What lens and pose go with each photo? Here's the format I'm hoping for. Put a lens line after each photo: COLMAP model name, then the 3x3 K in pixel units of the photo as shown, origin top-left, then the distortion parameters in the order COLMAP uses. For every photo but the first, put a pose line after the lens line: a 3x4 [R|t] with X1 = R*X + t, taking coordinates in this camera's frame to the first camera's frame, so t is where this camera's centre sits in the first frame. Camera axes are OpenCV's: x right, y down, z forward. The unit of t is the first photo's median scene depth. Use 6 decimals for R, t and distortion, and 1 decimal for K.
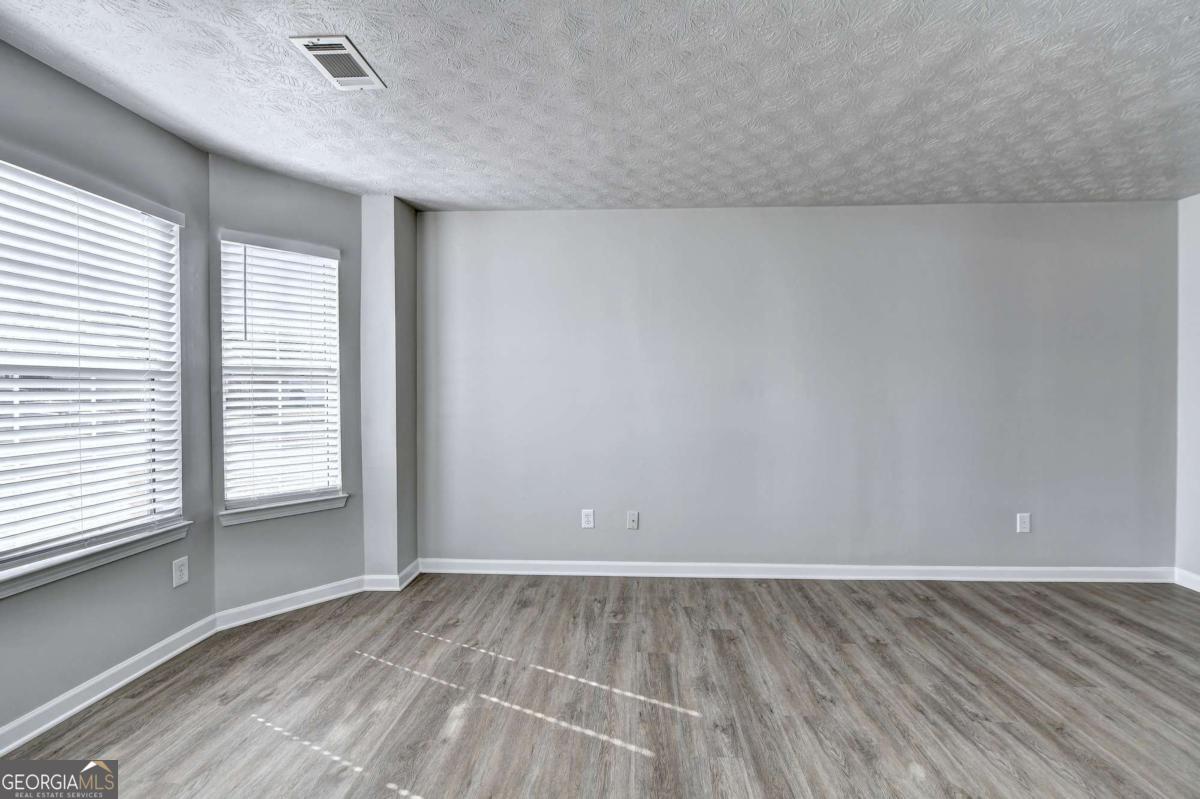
lens RADIAL K [[532.9, 0, 598.7], [0, 532.9, 392.3], [0, 0, 1]] dist [-0.006181, -0.000713]
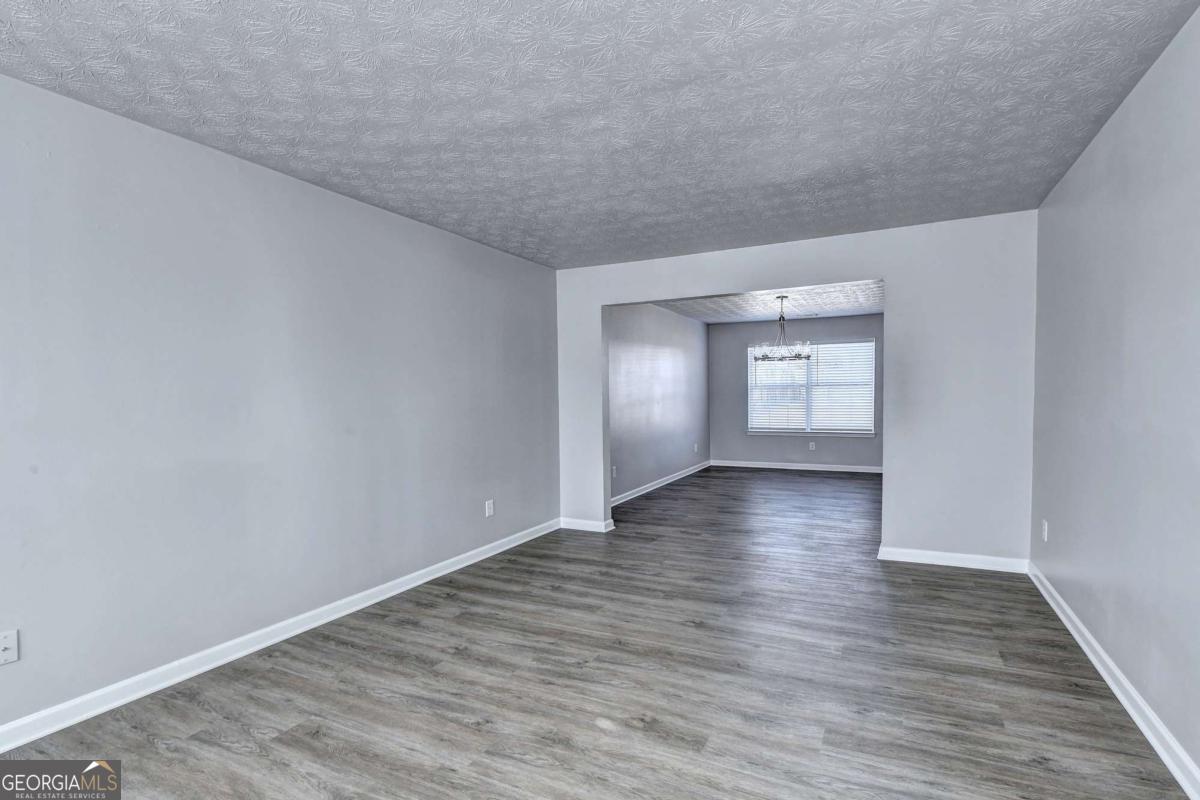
lens RADIAL K [[532.9, 0, 615.1], [0, 532.9, 416.2], [0, 0, 1]] dist [-0.006181, -0.000713]
pose [[0.385175, -0.037279, 0.922090, -0.267973], [0.020851, 0.999280, 0.031690, 0.001555], [-0.922608, 0.007020, 0.385675, 0.322722]]
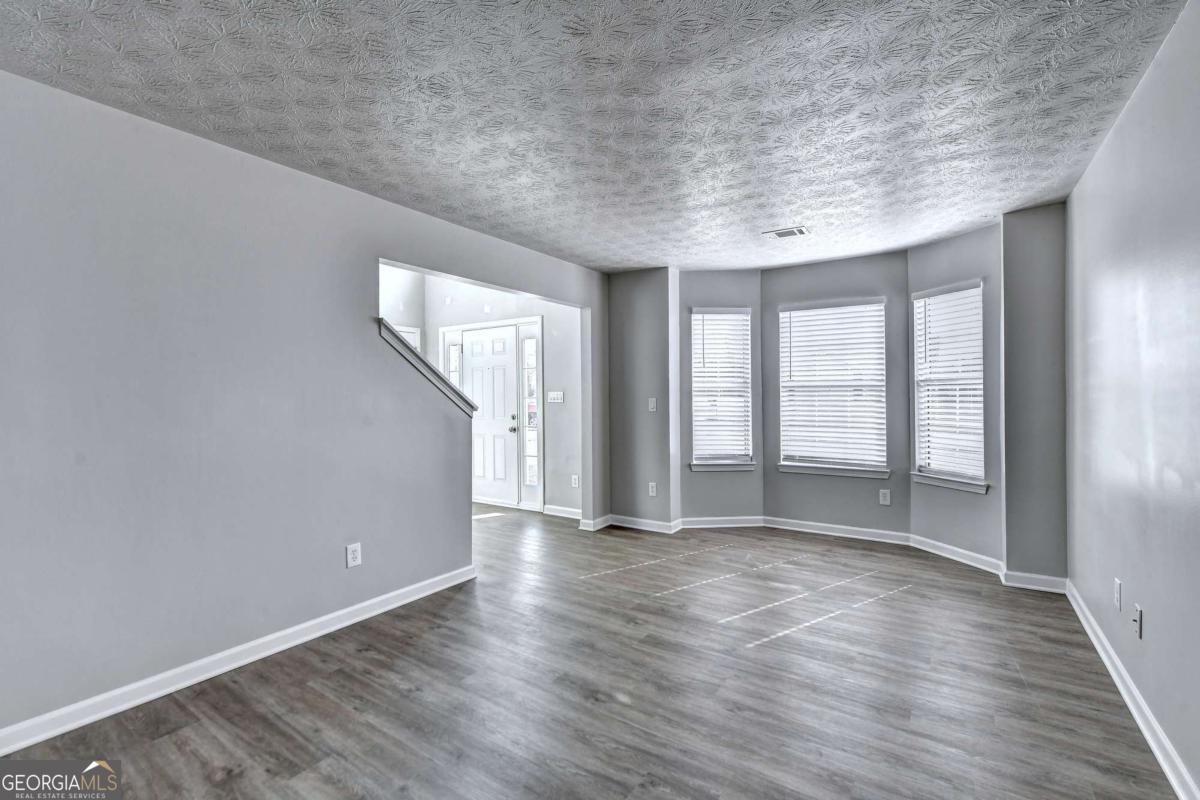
lens RADIAL K [[532.9, 0, 601.2], [0, 532.9, 396.7], [0, 0, 1]] dist [-0.006181, -0.000713]
pose [[-0.519508, 0.034934, -0.853751, 1.151334], [0.020677, 0.999385, 0.028311, -0.065096], [0.854216, -0.002945, -0.519911, 1.043192]]
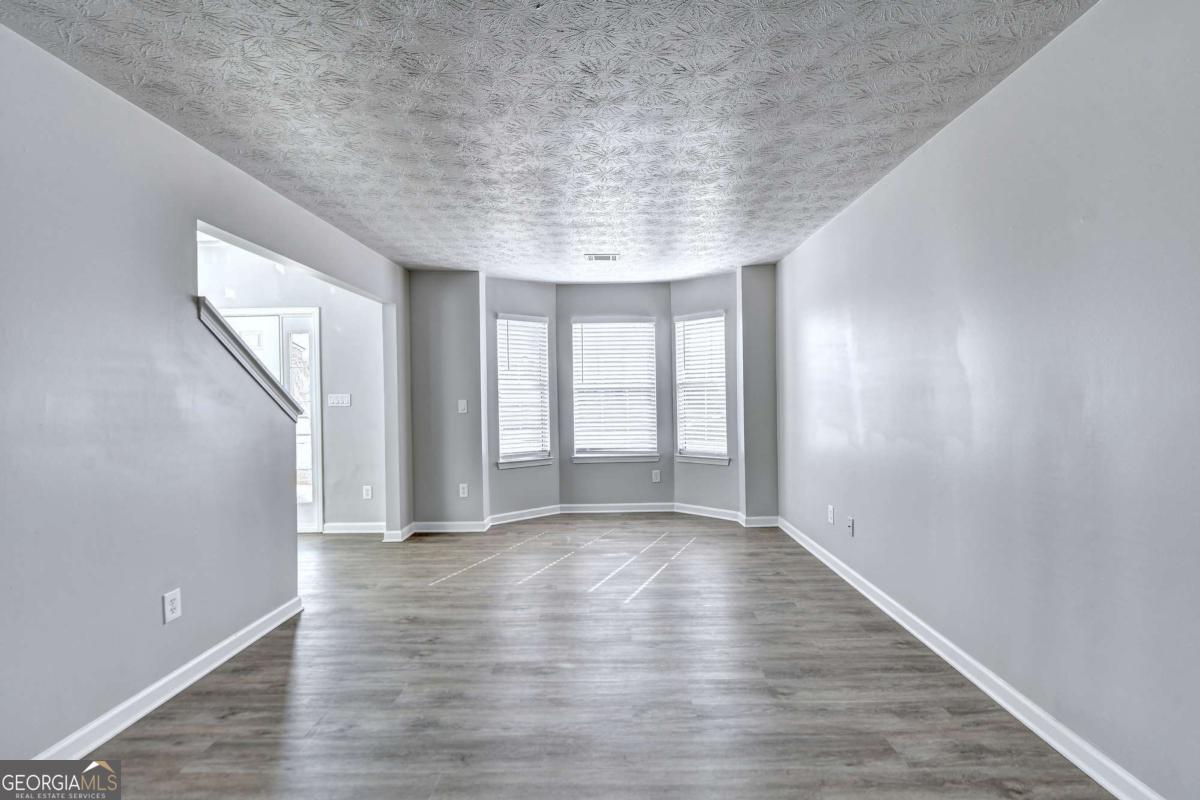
lens RADIAL K [[532.9, 0, 610.8], [0, 532.9, 401.3], [0, 0, 1]] dist [-0.006181, -0.000713]
pose [[0.048693, 0.035397, -0.998186, 1.358739], [0.013230, 0.999261, 0.036080, -0.058924], [0.998726, -0.014963, 0.048189, 0.659707]]
